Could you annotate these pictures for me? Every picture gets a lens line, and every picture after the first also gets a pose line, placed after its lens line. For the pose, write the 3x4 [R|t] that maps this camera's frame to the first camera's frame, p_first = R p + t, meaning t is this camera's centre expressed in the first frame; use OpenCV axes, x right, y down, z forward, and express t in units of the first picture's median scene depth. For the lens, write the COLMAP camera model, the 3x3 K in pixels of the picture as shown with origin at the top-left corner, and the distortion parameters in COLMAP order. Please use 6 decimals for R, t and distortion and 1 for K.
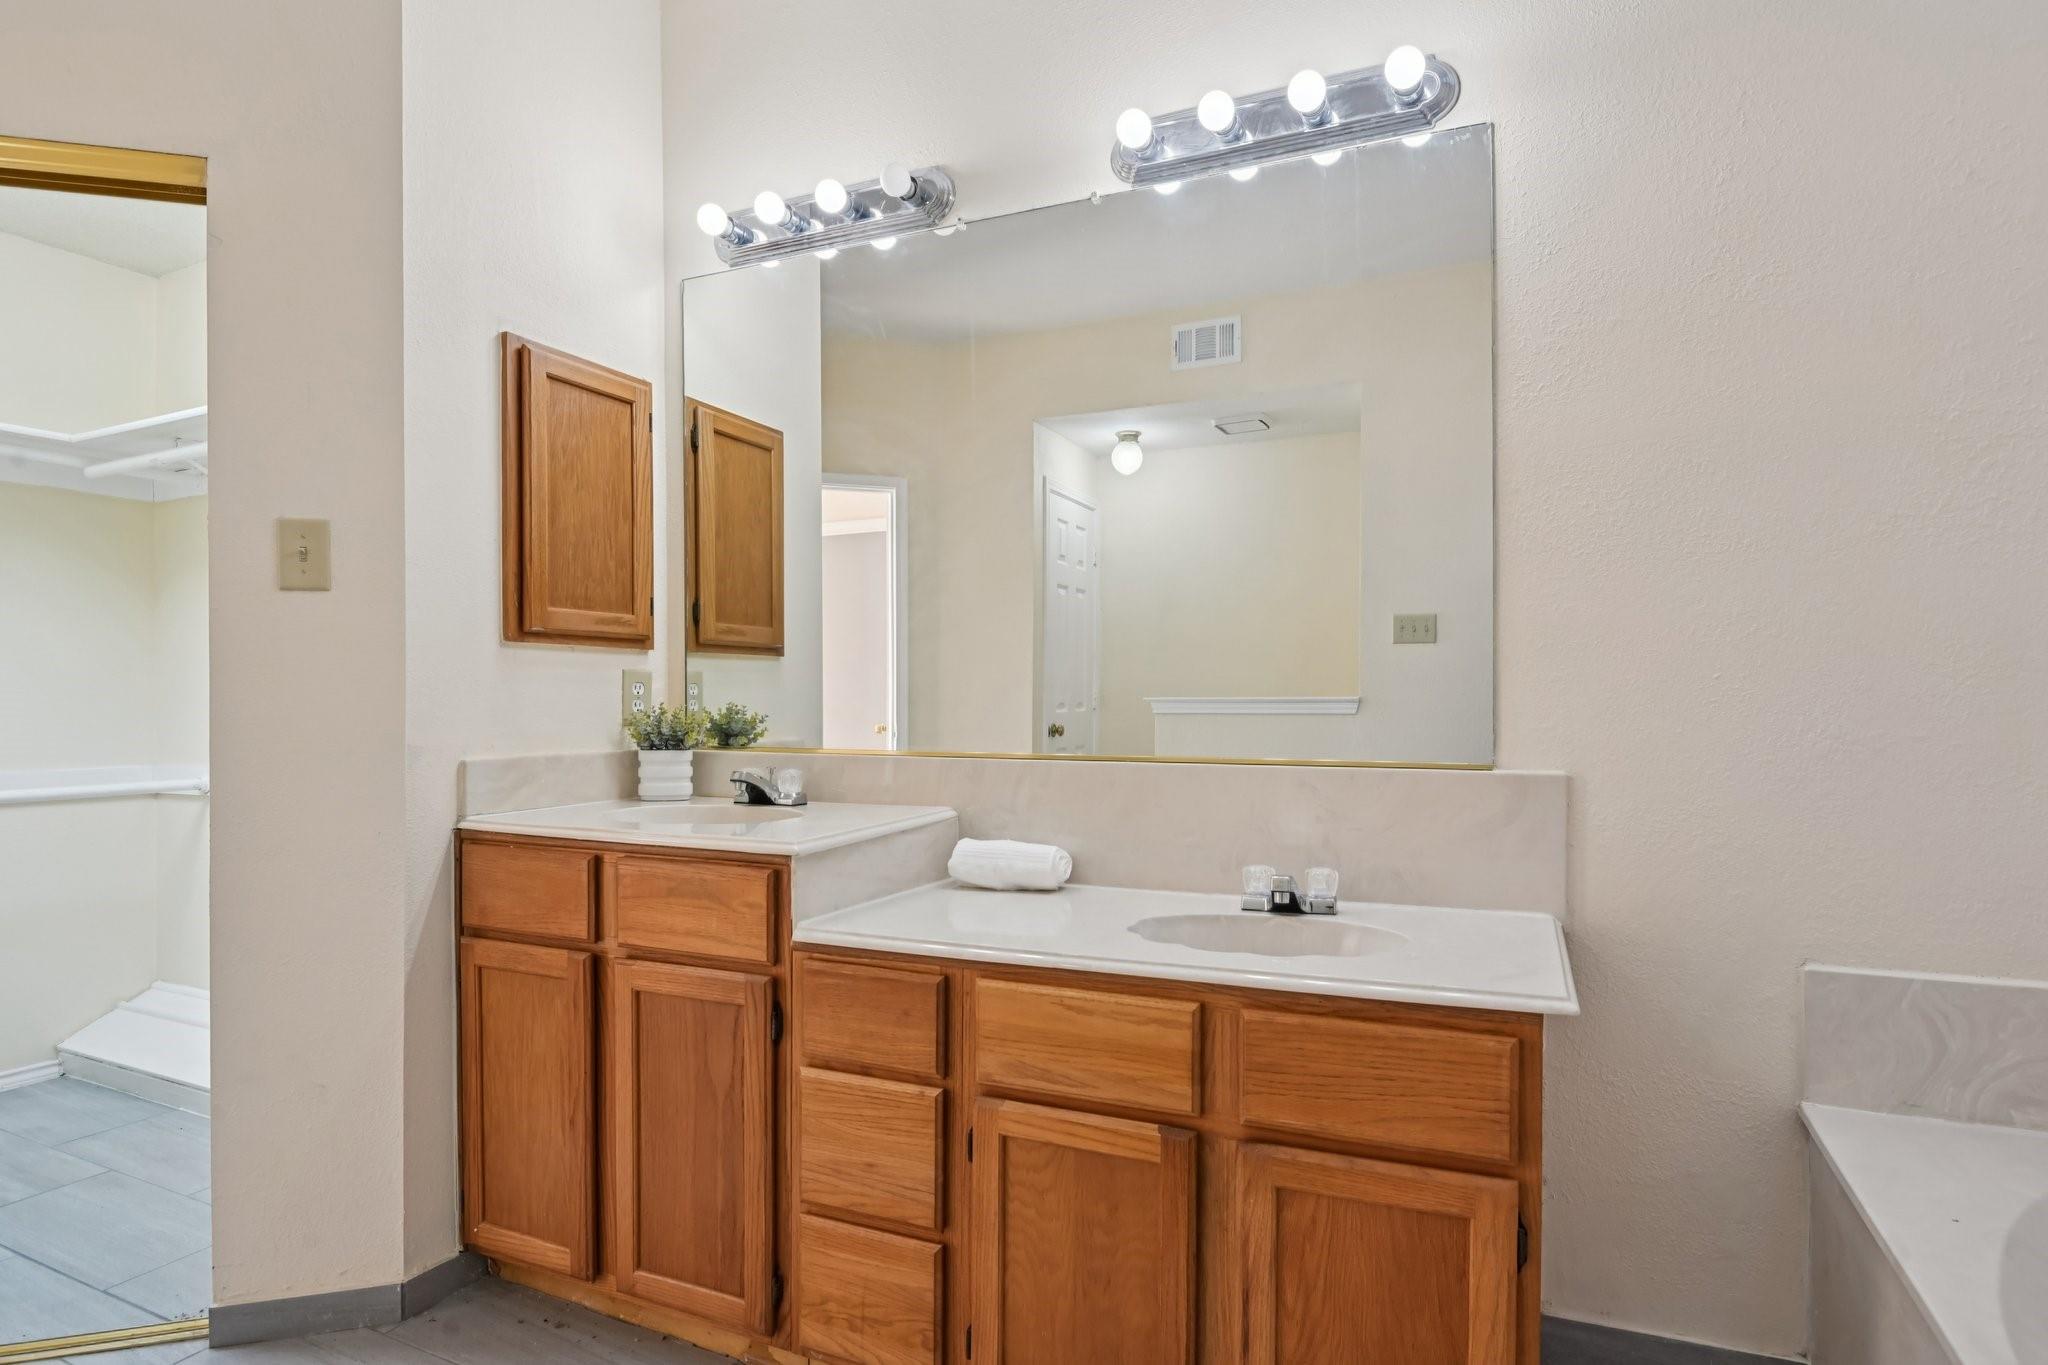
lens RADIAL K [[1120.5, 0, 977.0], [0, 1120.5, 692.1], [0, 0, 1]] dist [-0.002177, 0.000295]
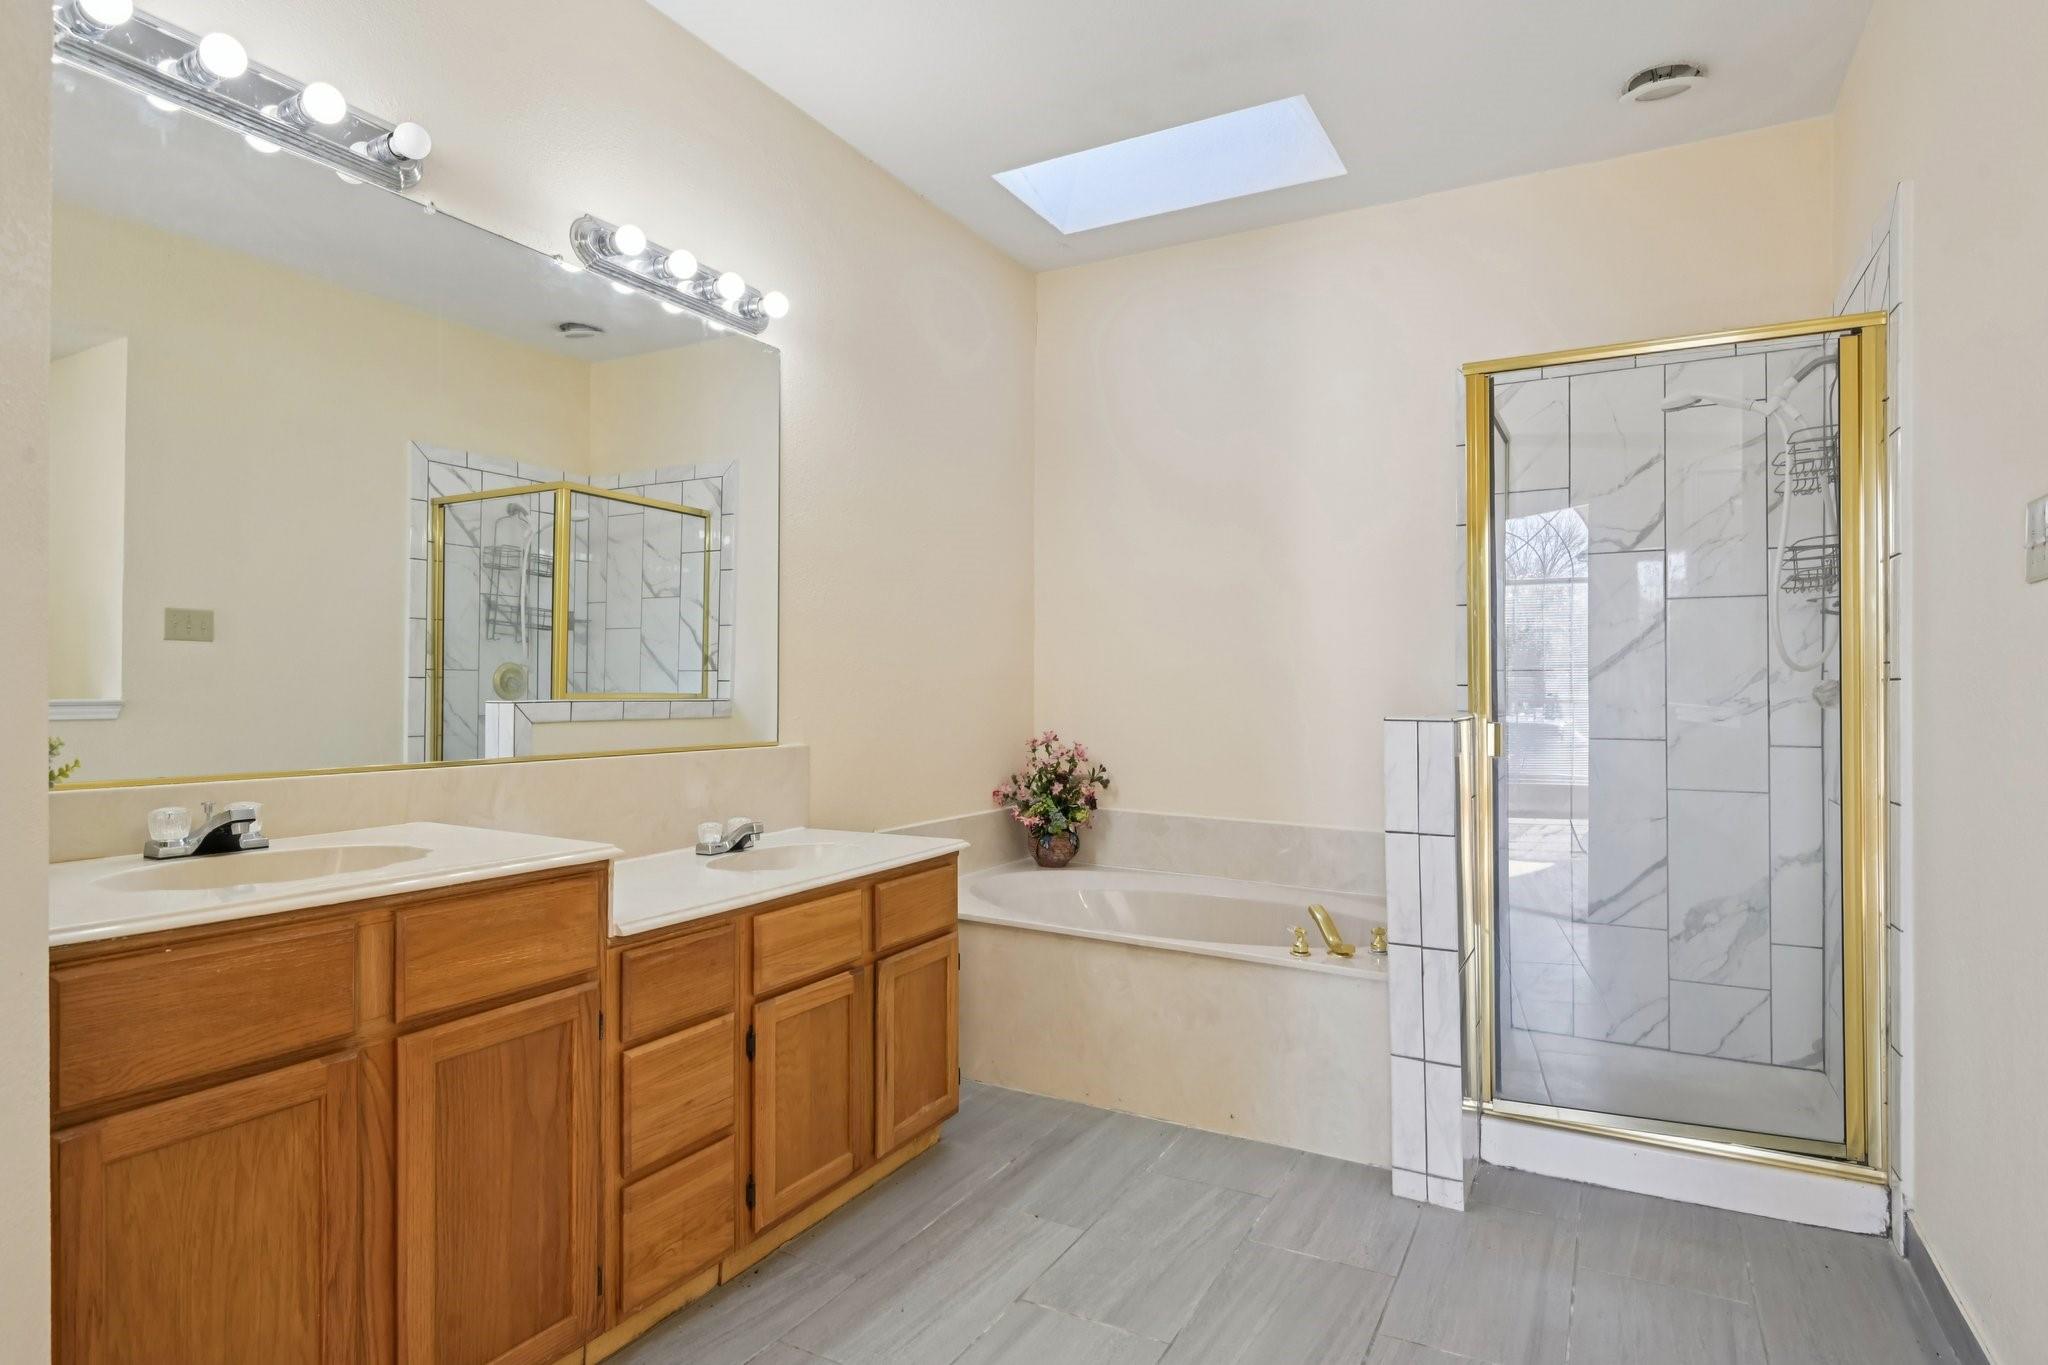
lens RADIAL K [[1120.5, 0, 977.0], [0, 1120.5, 692.1], [0, 0, 1]] dist [-0.002177, 0.000295]
pose [[0.076569, -0.001750, 0.997063, -1.203065], [-0.008235, 0.999963, 0.002388, -0.016043], [-0.997030, -0.008394, 0.076552, 0.586556]]
